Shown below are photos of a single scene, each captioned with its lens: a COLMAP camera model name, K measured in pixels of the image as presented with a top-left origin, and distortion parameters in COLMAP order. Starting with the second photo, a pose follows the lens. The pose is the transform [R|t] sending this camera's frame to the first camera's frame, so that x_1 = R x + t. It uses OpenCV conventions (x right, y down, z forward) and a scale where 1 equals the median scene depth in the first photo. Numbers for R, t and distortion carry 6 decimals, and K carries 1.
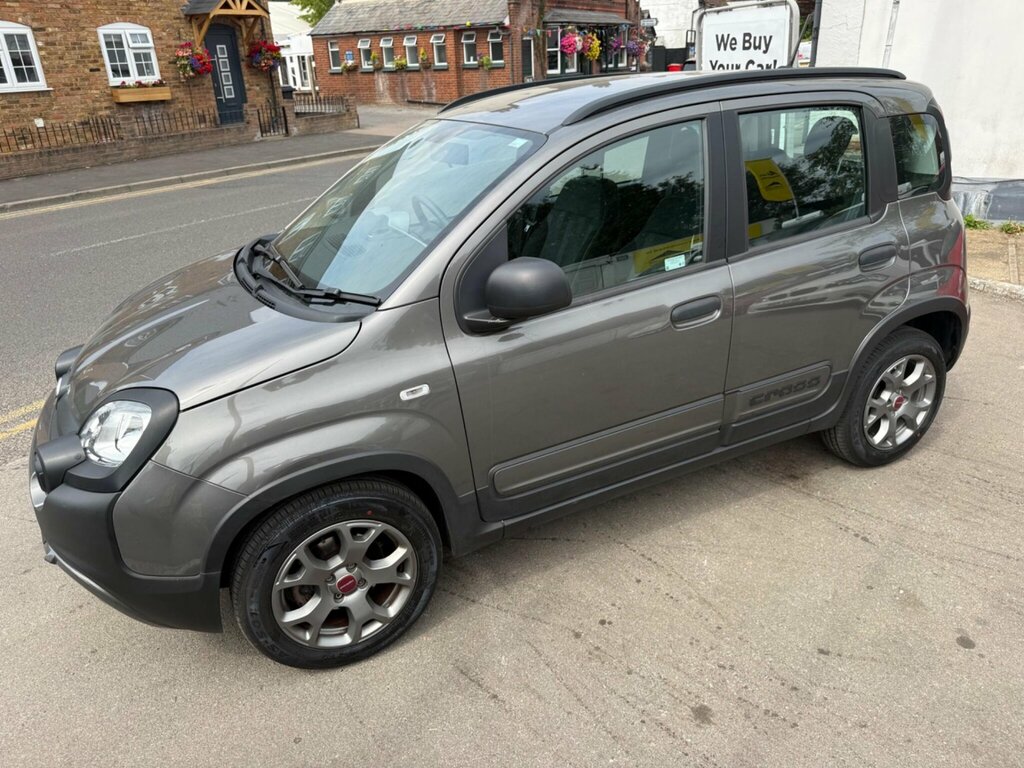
lens RADIAL K [[752.7, 0, 508.3], [0, 752.7, 384.6], [0, 0, 1]] dist [0.001474, -0.006160]
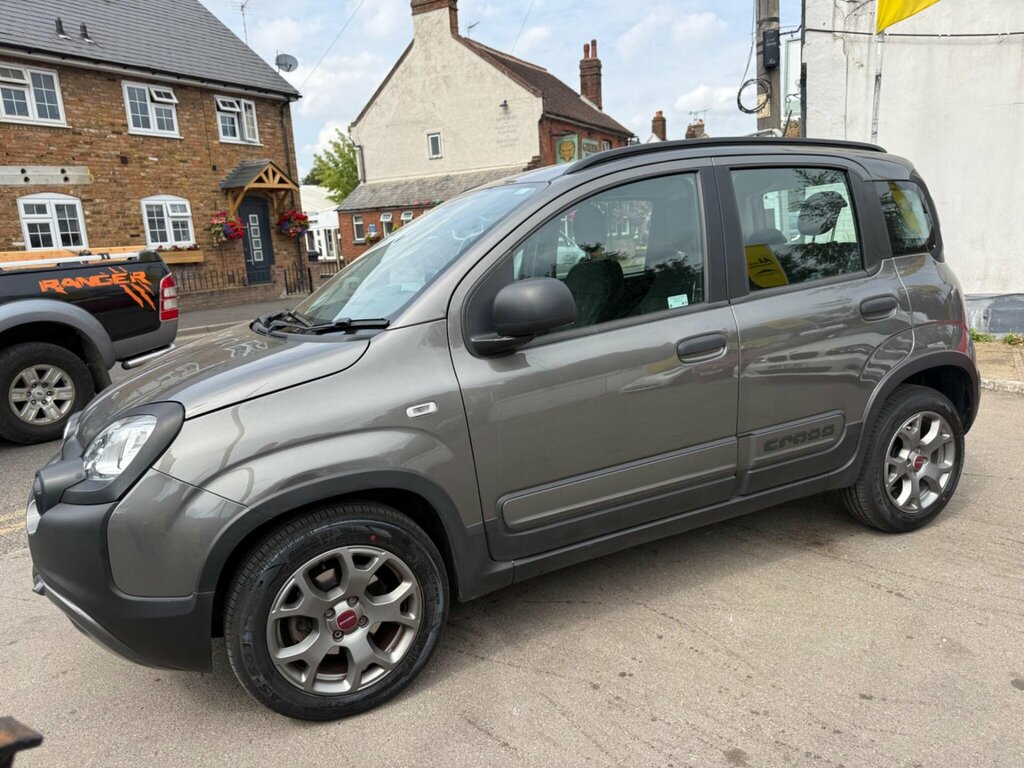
lens RADIAL K [[752.1, 0, 512.1], [0, 752.1, 389.5], [0, 0, 1]] dist [0.001679, -0.007202]
pose [[0.999777, -0.015621, -0.014223, 0.003260], [0.012266, 0.977360, -0.211226, 0.065003], [0.017201, 0.211005, 0.977334, 0.008634]]
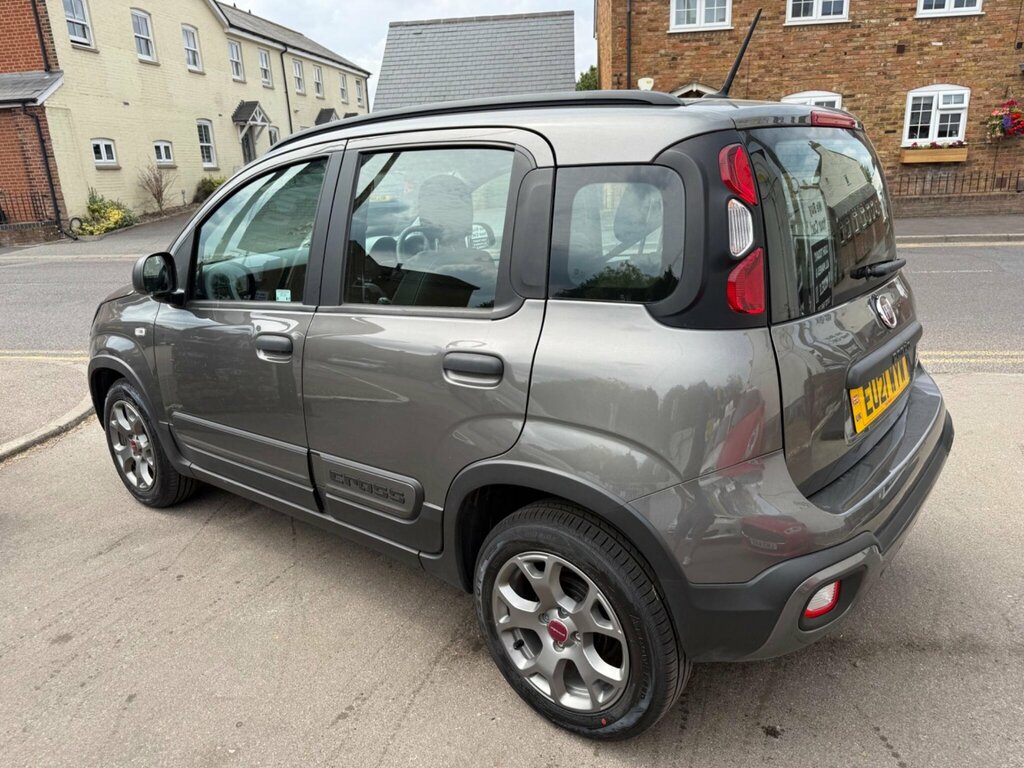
lens RADIAL K [[751.3, 0, 491.6], [0, 751.3, 384.7], [0, 0, 1]] dist [0.006727, -0.017009]
pose [[0.400415, 0.273140, -0.874678, 0.472404], [-0.339786, 0.930749, 0.135100, -0.105227], [0.851007, 0.243107, 0.465495, 0.299774]]
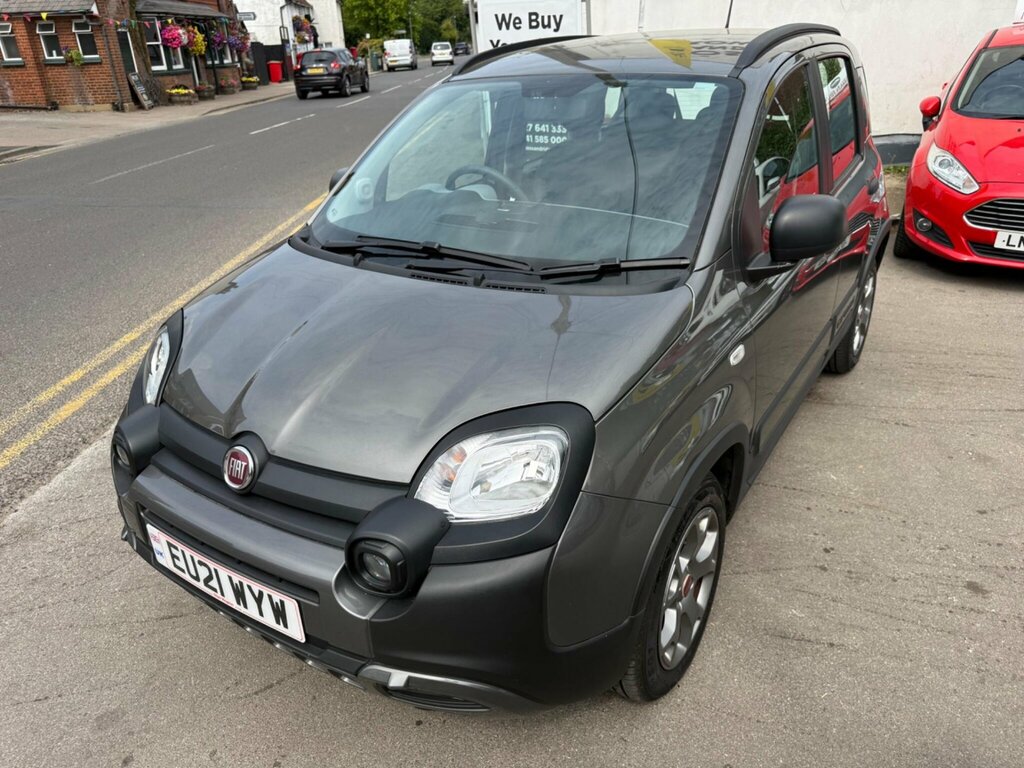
lens RADIAL K [[752.5, 0, 510.7], [0, 752.5, 383.0], [0, 0, 1]] dist [0.008233, -0.012390]
pose [[0.860024, -0.201549, 0.468762, -0.266682], [0.203209, 0.977974, 0.047667, -0.018274], [-0.468044, 0.054262, 0.882038, 0.106620]]
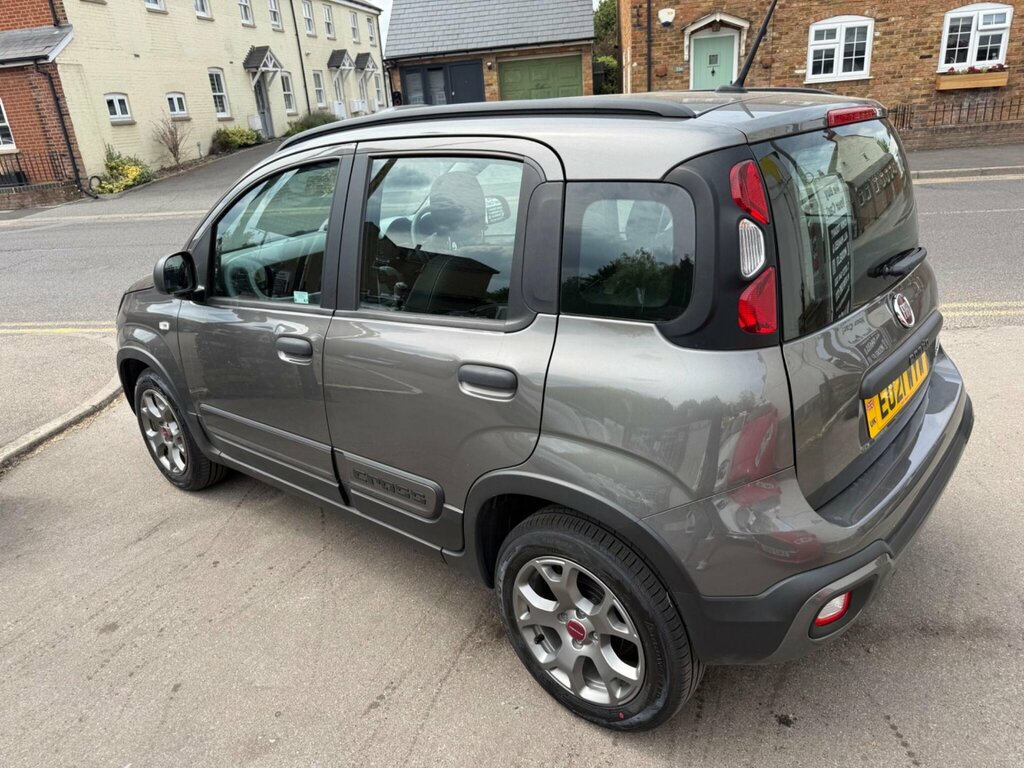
lens RADIAL K [[750.8, 0, 487.6], [0, 750.8, 385.8], [0, 0, 1]] dist [0.005485, -0.013721]
pose [[0.375950, 0.334111, -0.864310, 0.469297], [-0.309242, 0.924500, 0.222867, -0.133494], [0.873517, 0.183494, 0.450887, 0.294657]]
